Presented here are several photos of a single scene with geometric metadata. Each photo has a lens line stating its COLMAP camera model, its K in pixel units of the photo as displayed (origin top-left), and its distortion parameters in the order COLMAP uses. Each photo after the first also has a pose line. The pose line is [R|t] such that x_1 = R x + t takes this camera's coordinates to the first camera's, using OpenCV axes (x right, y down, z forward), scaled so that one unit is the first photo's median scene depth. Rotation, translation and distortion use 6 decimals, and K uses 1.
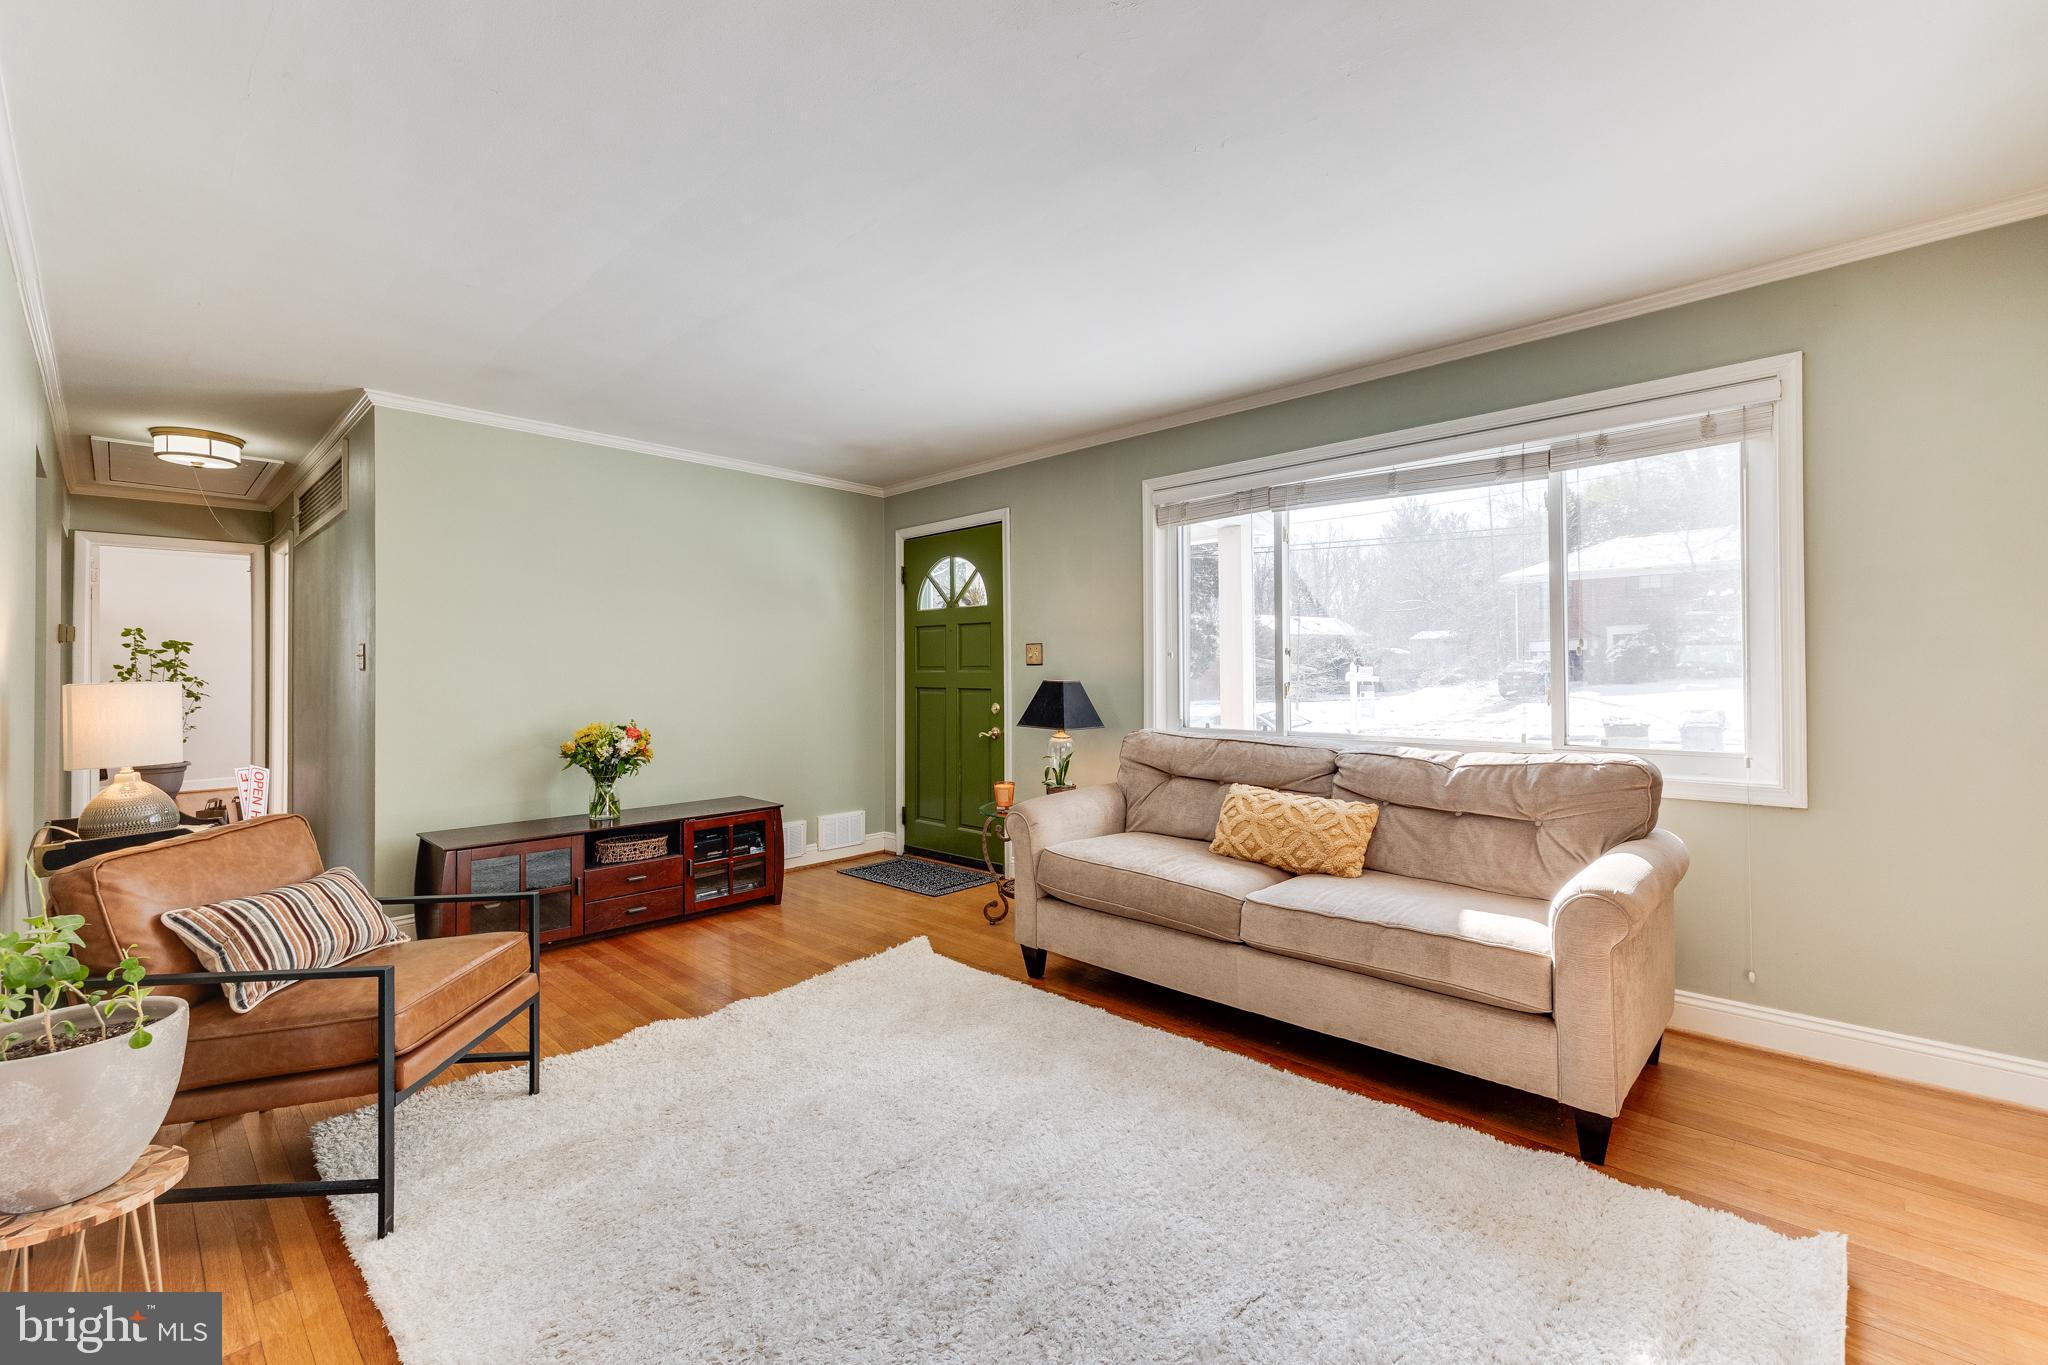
lens RADIAL K [[865.0, 0, 1017.9], [0, 865.0, 659.9], [0, 0, 1]] dist [0.011721, 0.000322]
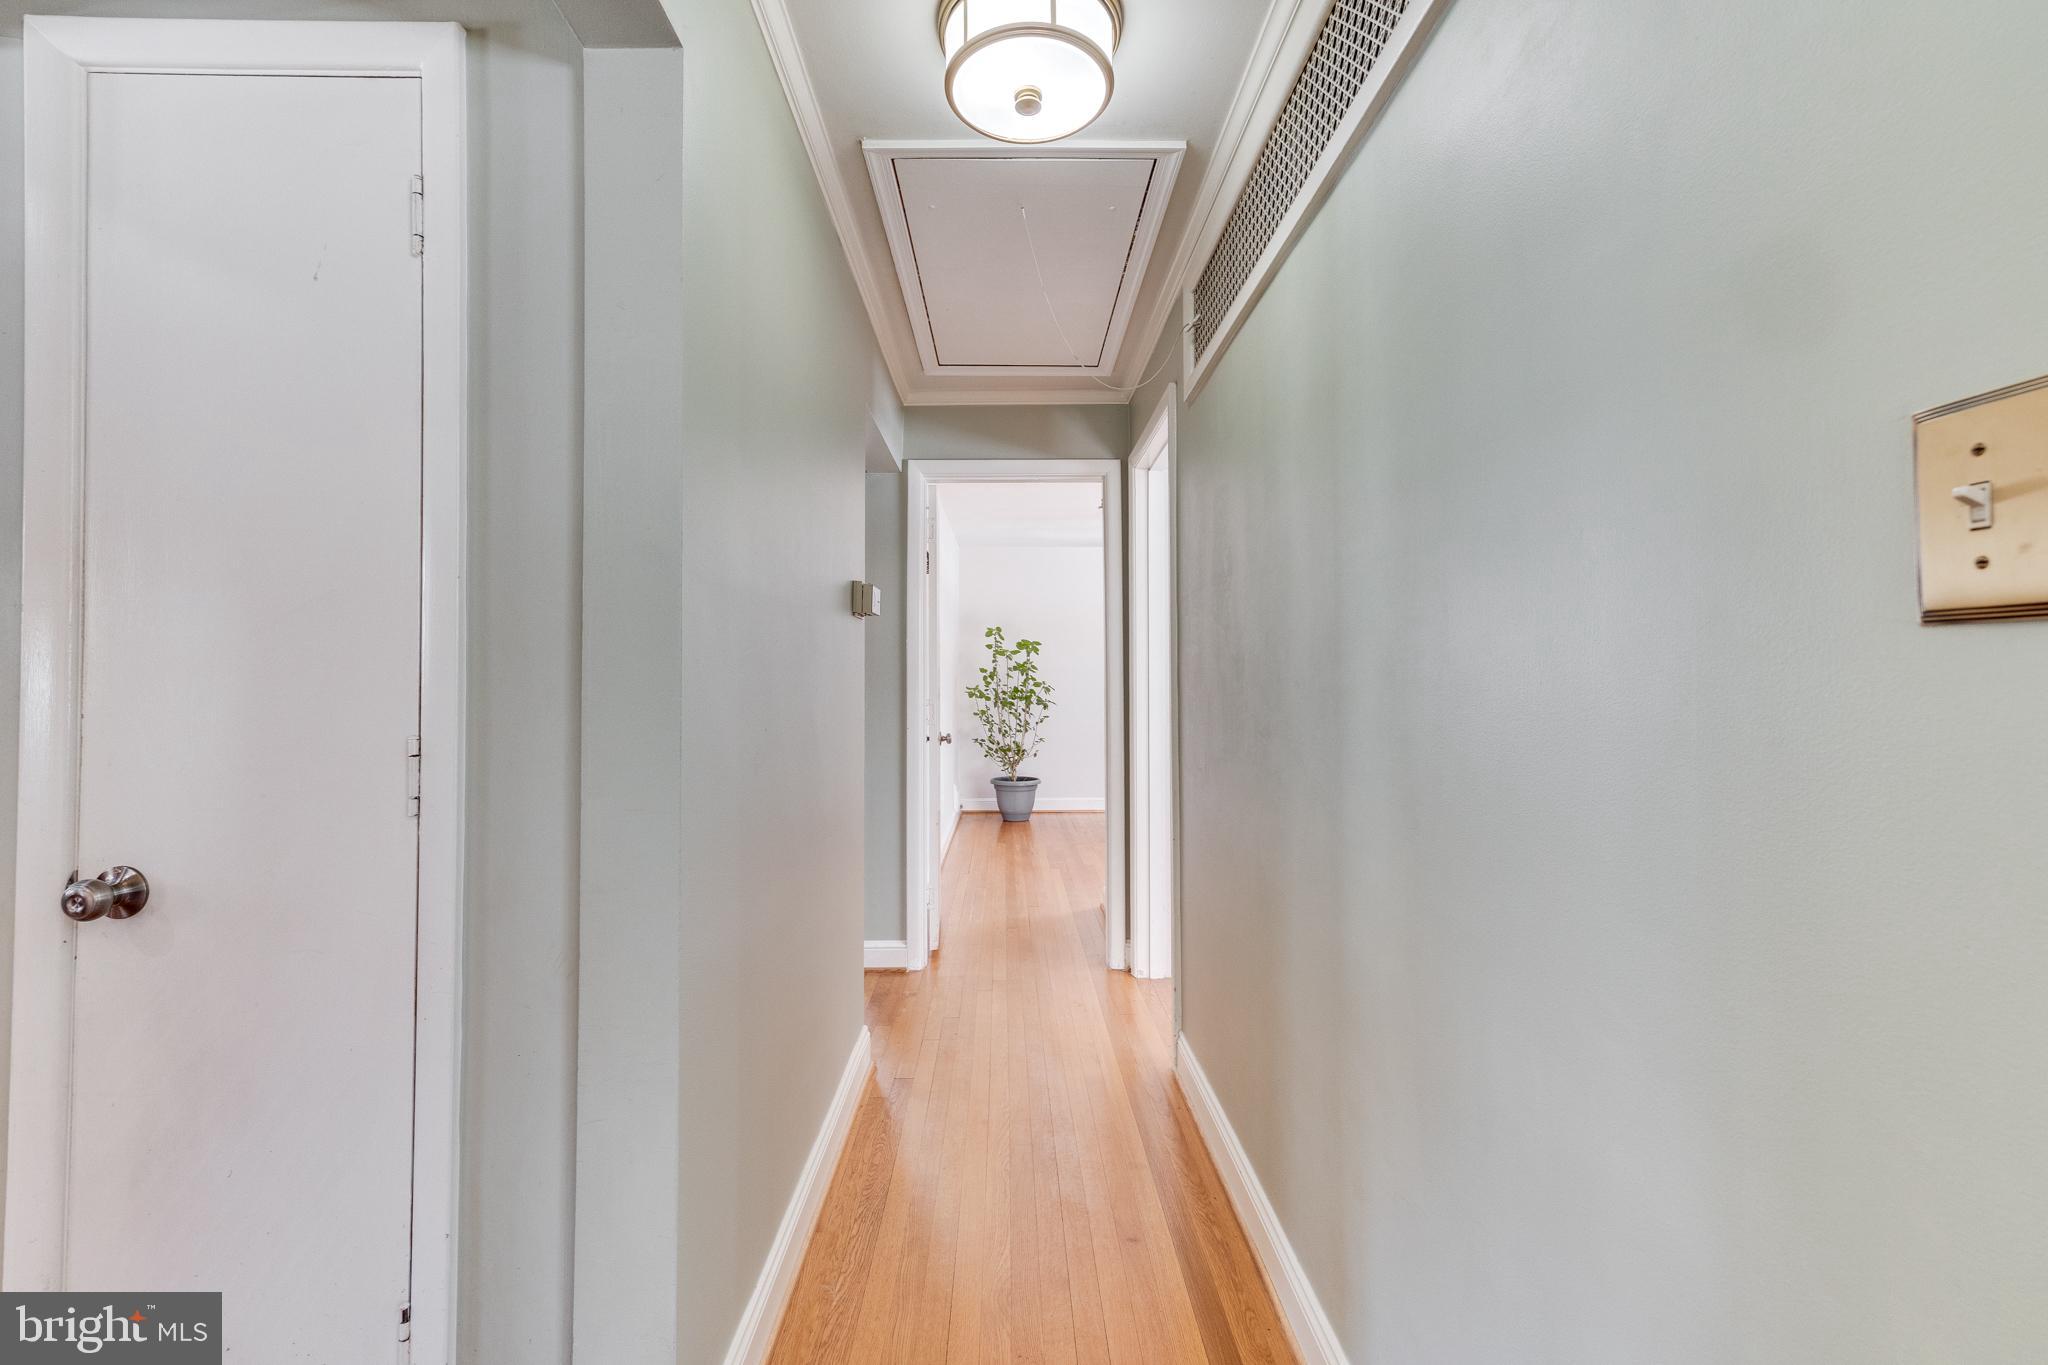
lens RADIAL K [[865.0, 0, 1020.5], [0, 865.0, 677.2], [0, 0, 1]] dist [0.011721, 0.000322]
pose [[0.705635, -0.001143, -0.708575, -0.359257], [0.008694, 0.999937, 0.007045, 0.009101], [0.708523, -0.011131, 0.705600, 0.389508]]
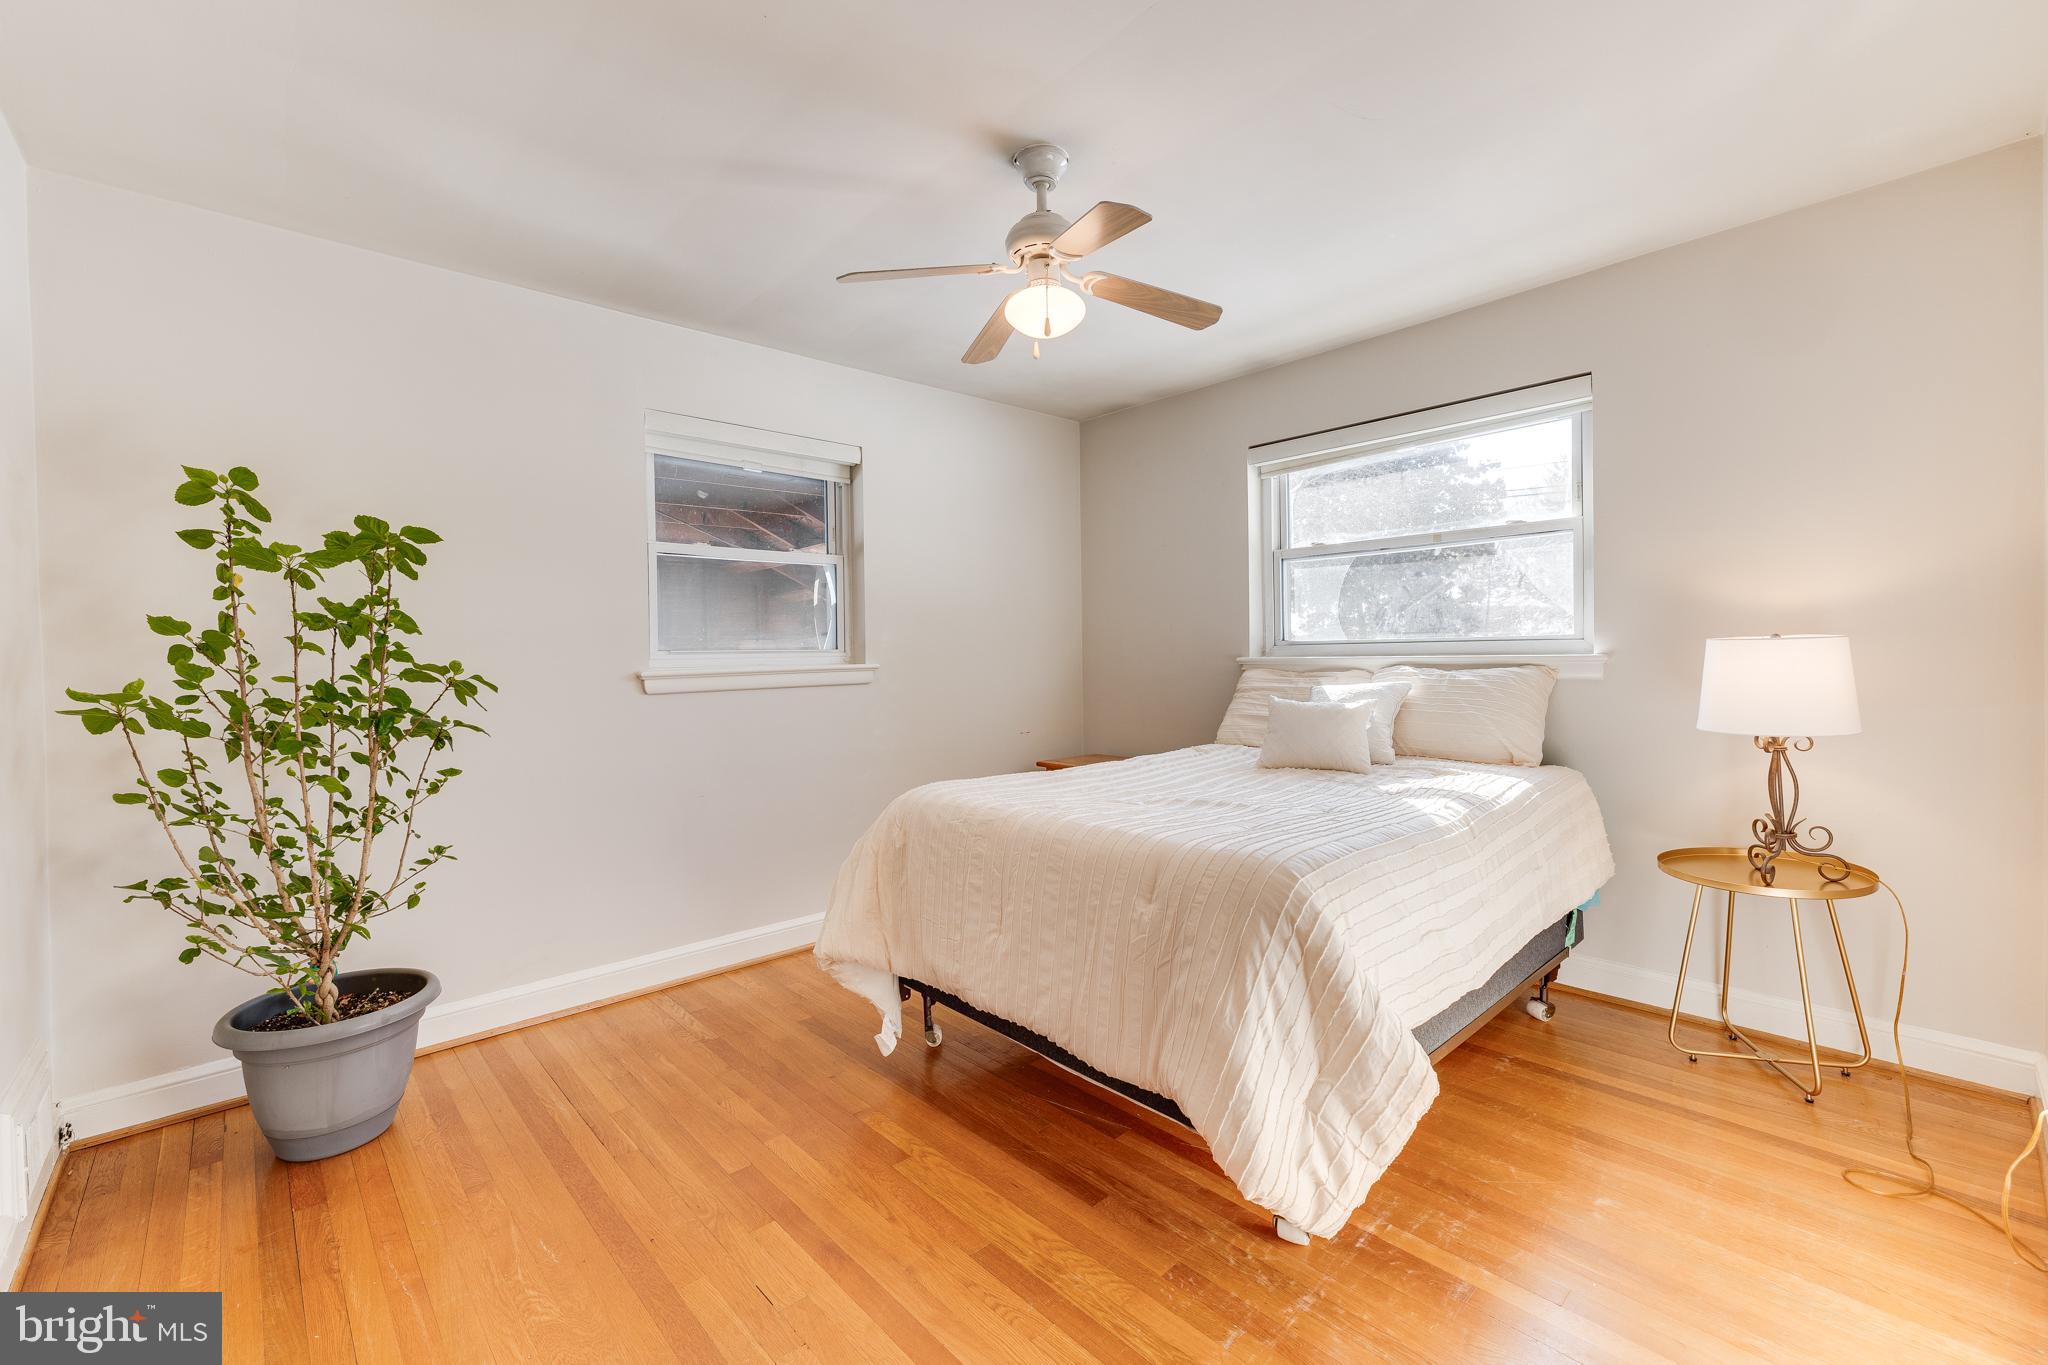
lens RADIAL K [[865.0, 0, 1013.7], [0, 865.0, 661.6], [0, 0, 1]] dist [0.011721, 0.000322]
pose [[0.997280, -0.010665, -0.072926, -0.766775], [0.012422, 0.999642, 0.023692, 0.015172], [0.072647, -0.024533, 0.997056, 0.766328]]
